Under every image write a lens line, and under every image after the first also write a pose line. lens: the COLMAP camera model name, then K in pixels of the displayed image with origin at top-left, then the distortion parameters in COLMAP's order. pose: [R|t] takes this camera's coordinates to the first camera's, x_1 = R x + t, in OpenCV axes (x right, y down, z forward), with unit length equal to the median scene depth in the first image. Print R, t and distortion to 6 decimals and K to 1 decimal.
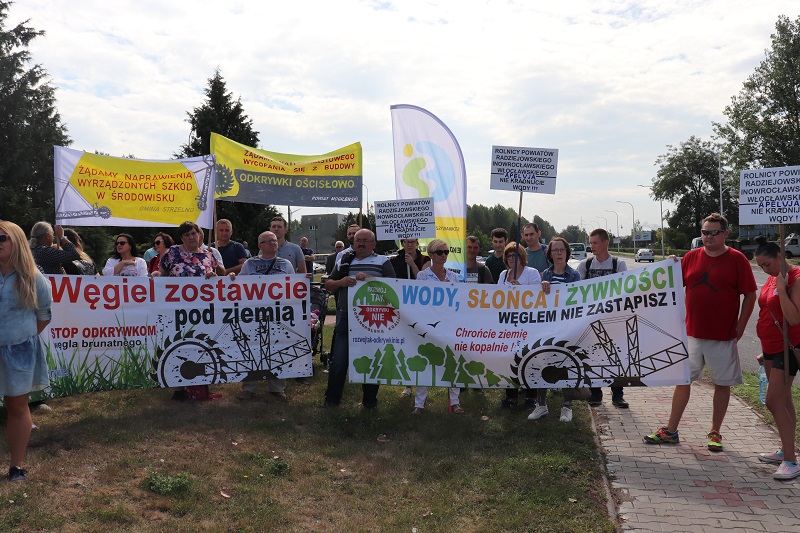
lens RADIAL K [[747.0, 0, 400.8], [0, 747.0, 251.2], [0, 0, 1]] dist [-0.045050, 0.007889]
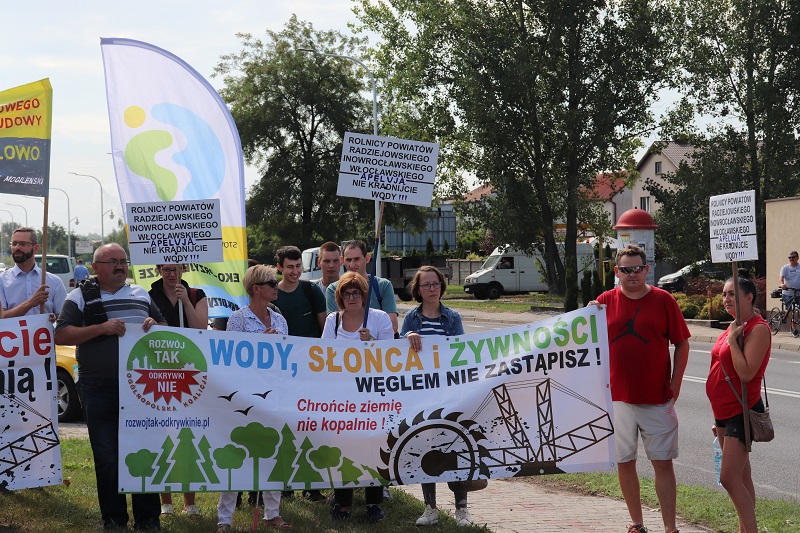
lens RADIAL K [[1891.2, 0, 400.0], [0, 1891.2, 266.5], [0, 0, 1]] dist [0.343727, -0.488188]
pose [[0.898612, 0.021557, 0.438215, -0.603139], [-0.020805, 0.999762, -0.006518, -0.009057], [-0.438252, -0.003260, 0.898846, -0.590701]]
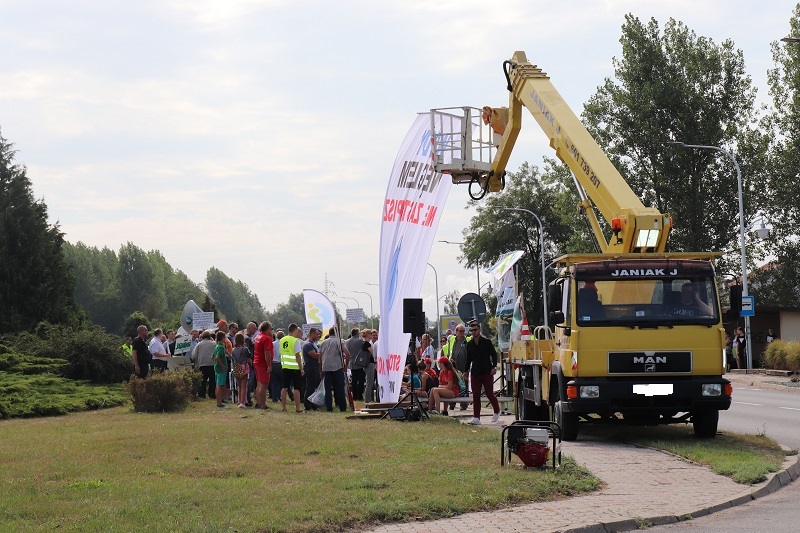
lens RADIAL K [[2035.7, 0, 400.0], [0, 2035.7, 266.5], [0, 0, 1]] dist [0.005583, 0.016866]
pose [[0.962429, 0.013706, 0.271187, -2.026421], [-0.001158, 0.998923, -0.046377, 0.073945], [-0.271531, 0.044321, 0.961409, -7.411013]]
